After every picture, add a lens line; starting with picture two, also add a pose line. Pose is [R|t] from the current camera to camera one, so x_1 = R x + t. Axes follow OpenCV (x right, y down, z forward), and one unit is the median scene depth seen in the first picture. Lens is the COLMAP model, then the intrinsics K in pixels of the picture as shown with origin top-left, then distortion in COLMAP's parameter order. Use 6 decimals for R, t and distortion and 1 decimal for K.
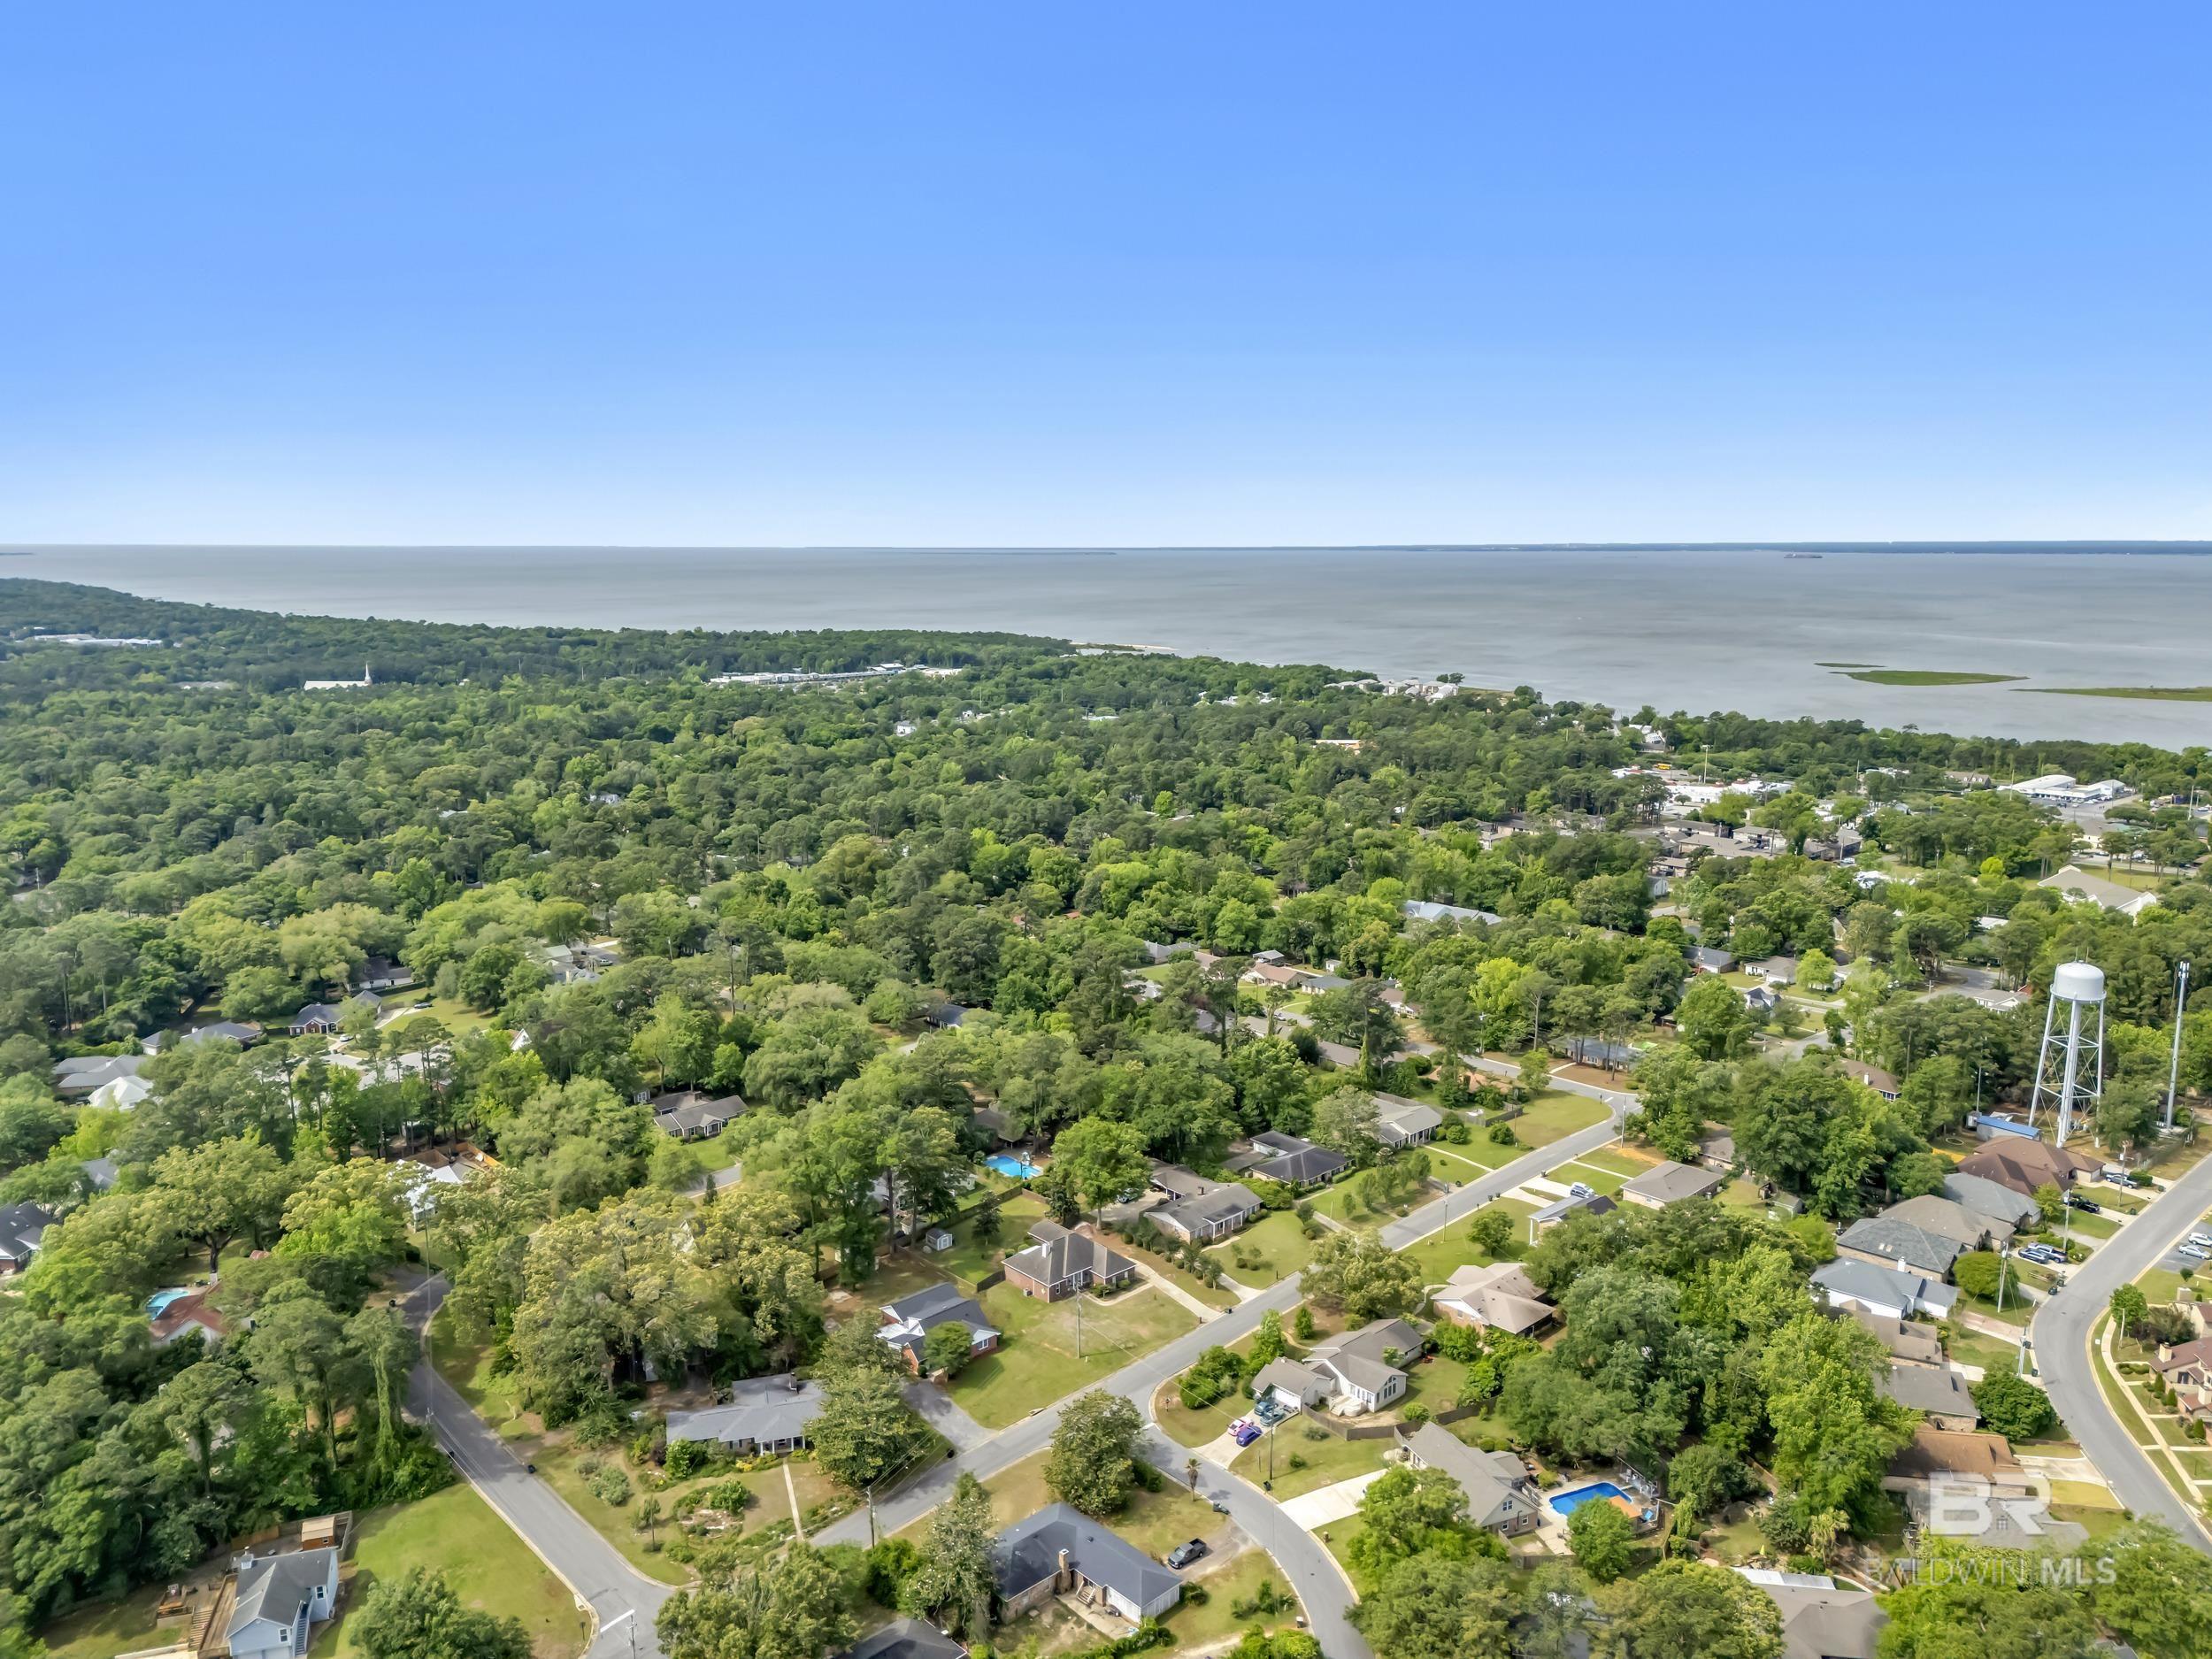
lens RADIAL K [[1623.5, 0, 1106.0], [0, 1623.5, 829.5], [0, 0, 1]] dist [0.083026, -0.069777]
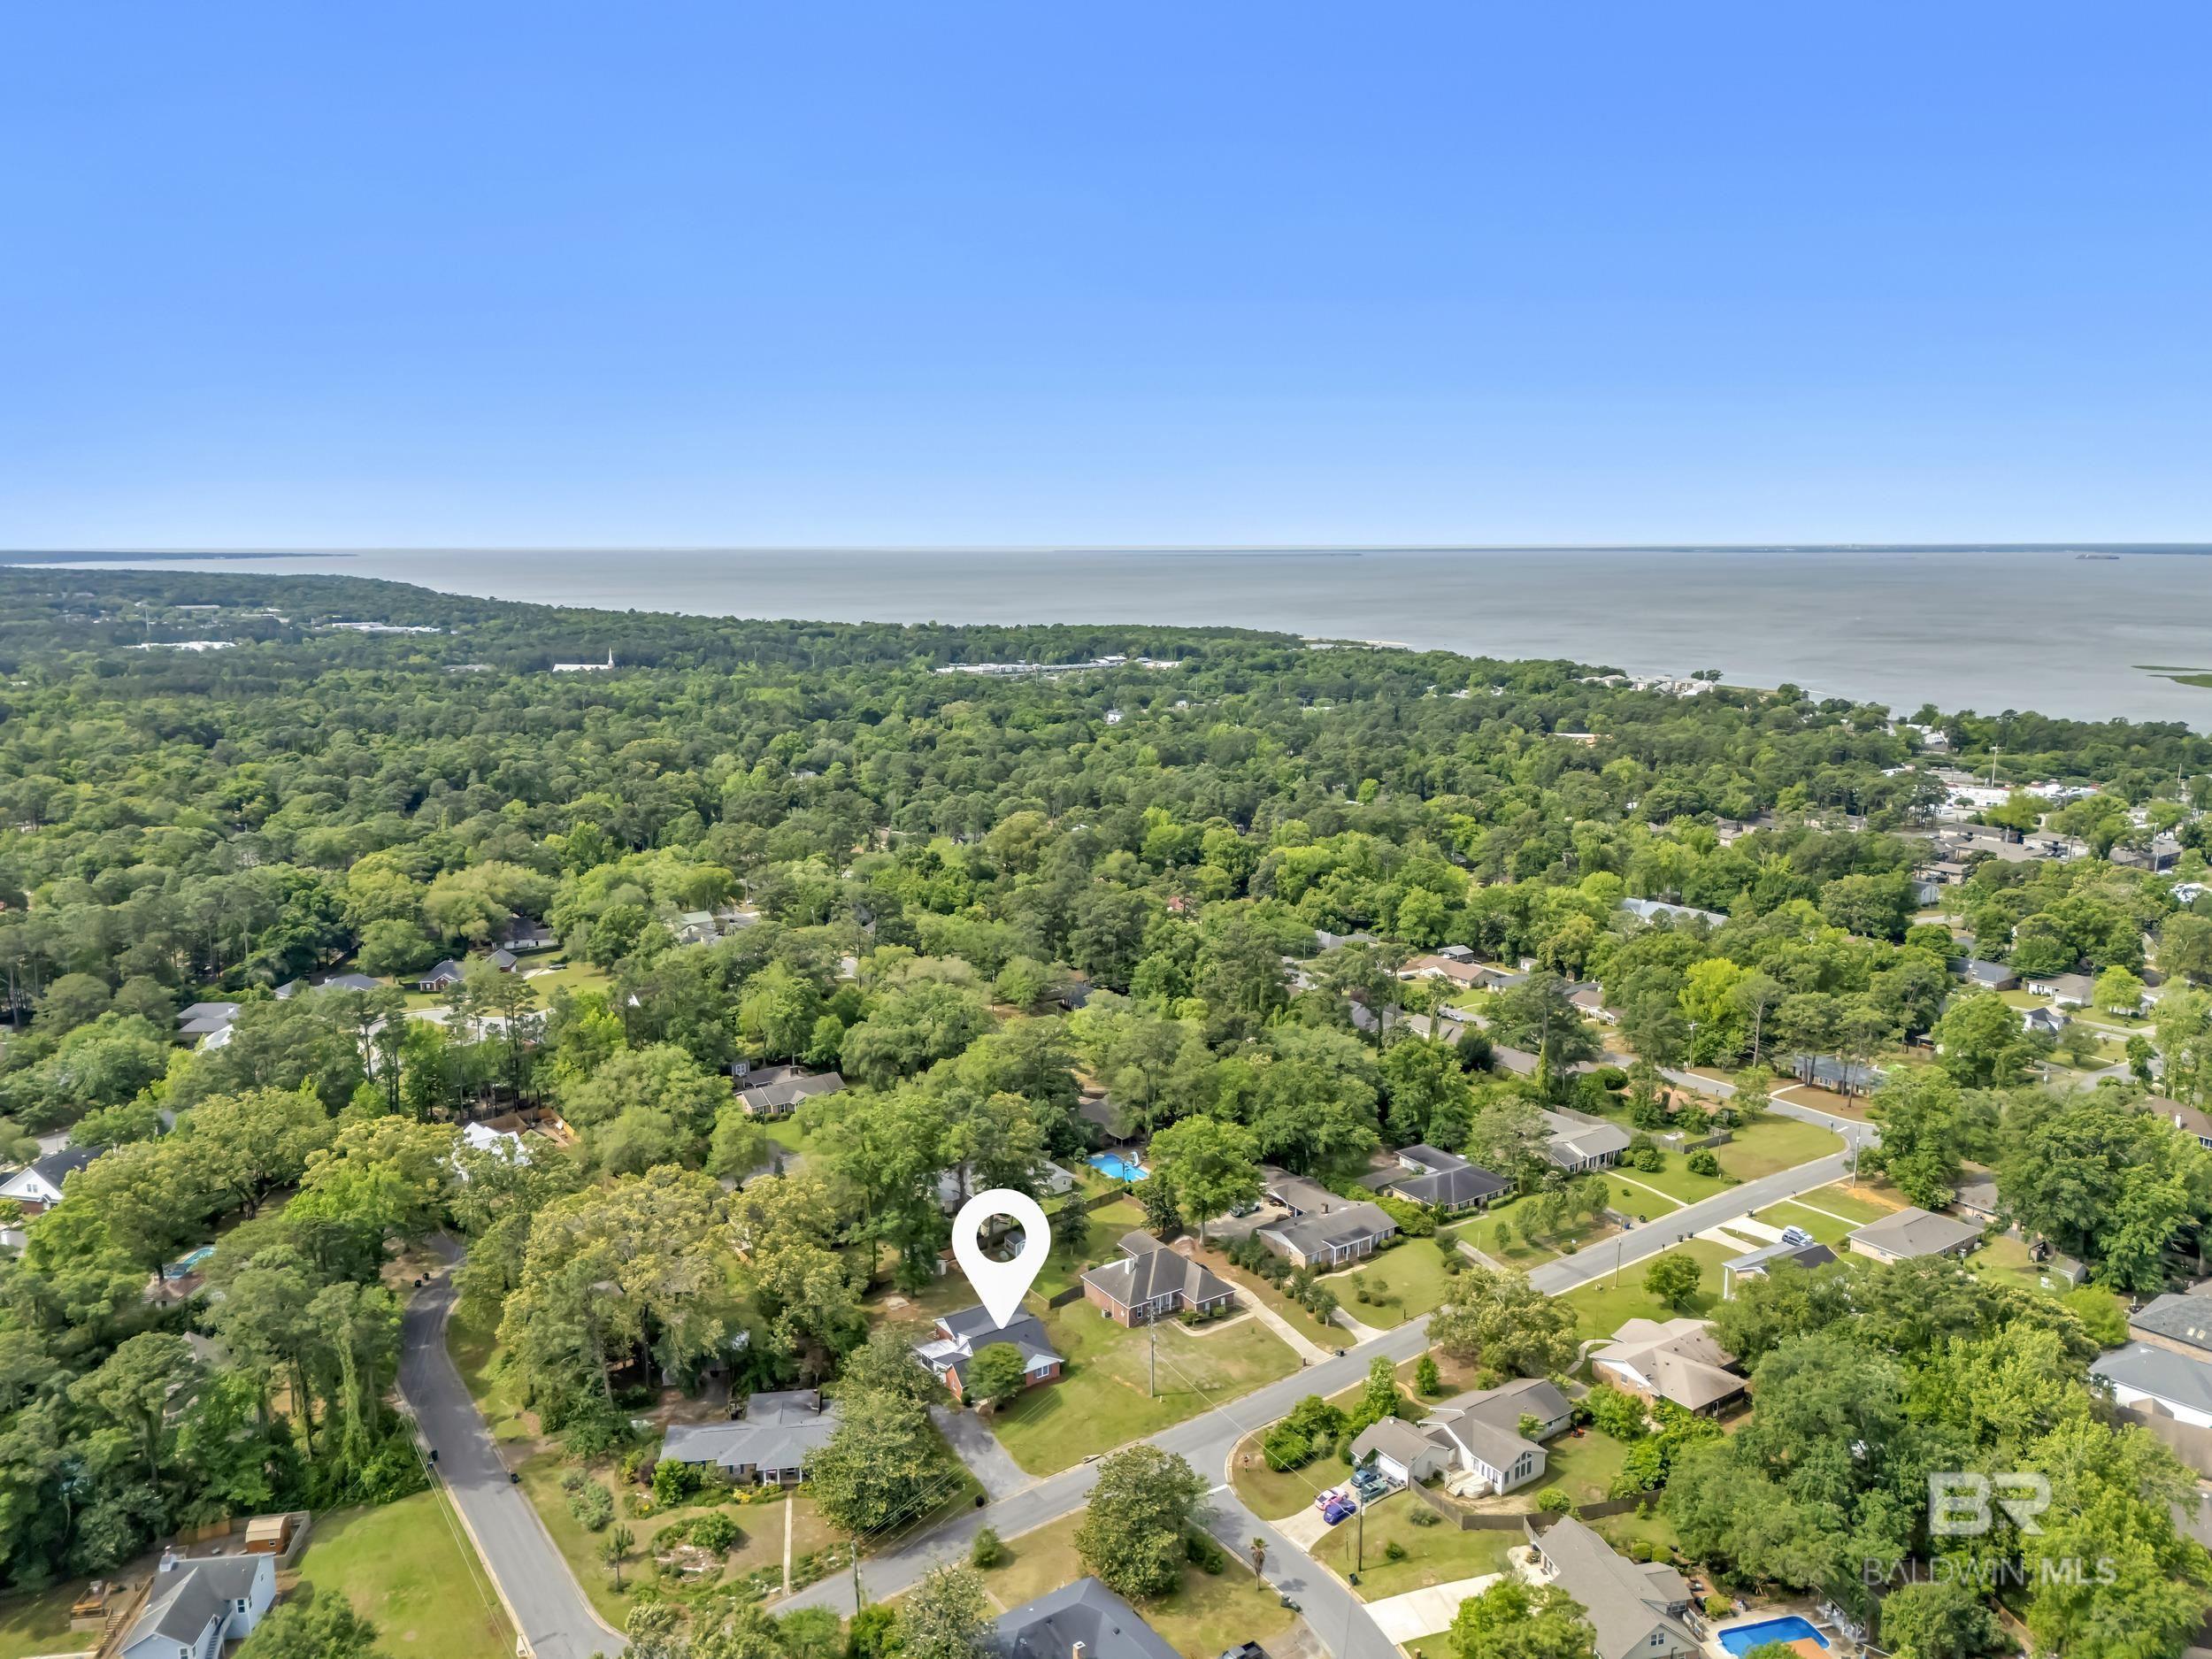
lens RADIAL K [[1623.5, 0, 1106.0], [0, 1623.5, 829.5], [0, 0, 1]] dist [0.083026, -0.069777]
pose [[0.989067, 0.026104, -0.145138, 0.053853], [-0.026333, 0.999653, 0.000342, 0.021653], [0.145096, 0.003484, 0.989411, 0.113299]]
